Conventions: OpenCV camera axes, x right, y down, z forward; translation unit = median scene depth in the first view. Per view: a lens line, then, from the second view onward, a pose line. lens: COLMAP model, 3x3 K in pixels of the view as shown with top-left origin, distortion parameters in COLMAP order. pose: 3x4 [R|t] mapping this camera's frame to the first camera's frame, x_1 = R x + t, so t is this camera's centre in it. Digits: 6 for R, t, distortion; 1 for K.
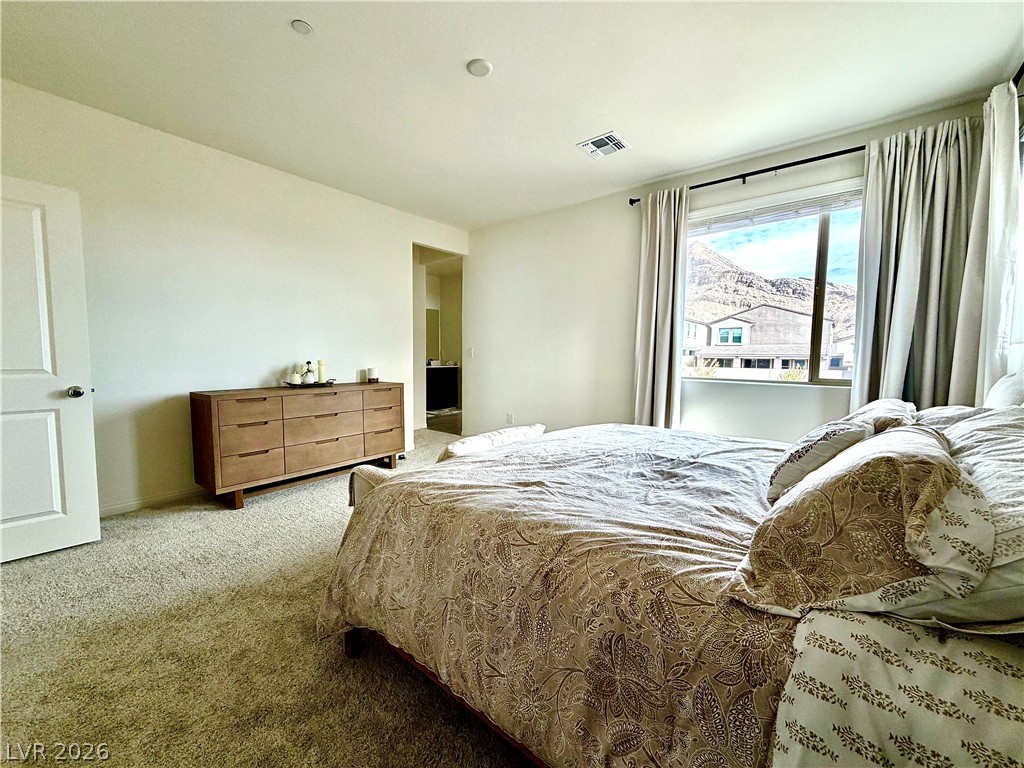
lens RADIAL K [[408.8, 0, 508.9], [0, 408.8, 384.2], [0, 0, 1]] dist [0.001259, 0.000316]
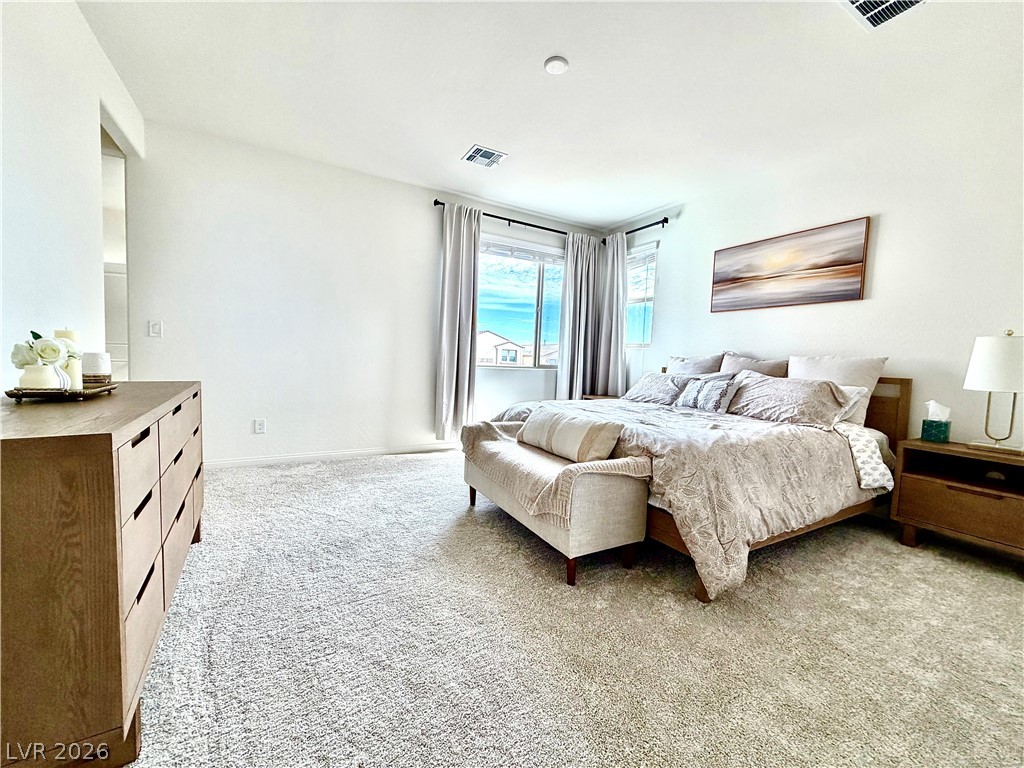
lens RADIAL K [[408.8, 0, 508.9], [0, 408.8, 384.2], [0, 0, 1]] dist [0.001259, 0.000316]
pose [[0.327501, -0.066625, 0.942499, -0.832028], [0.039315, 0.997608, 0.056860, -0.031293], [-0.944032, 0.018433, 0.329337, 0.587052]]
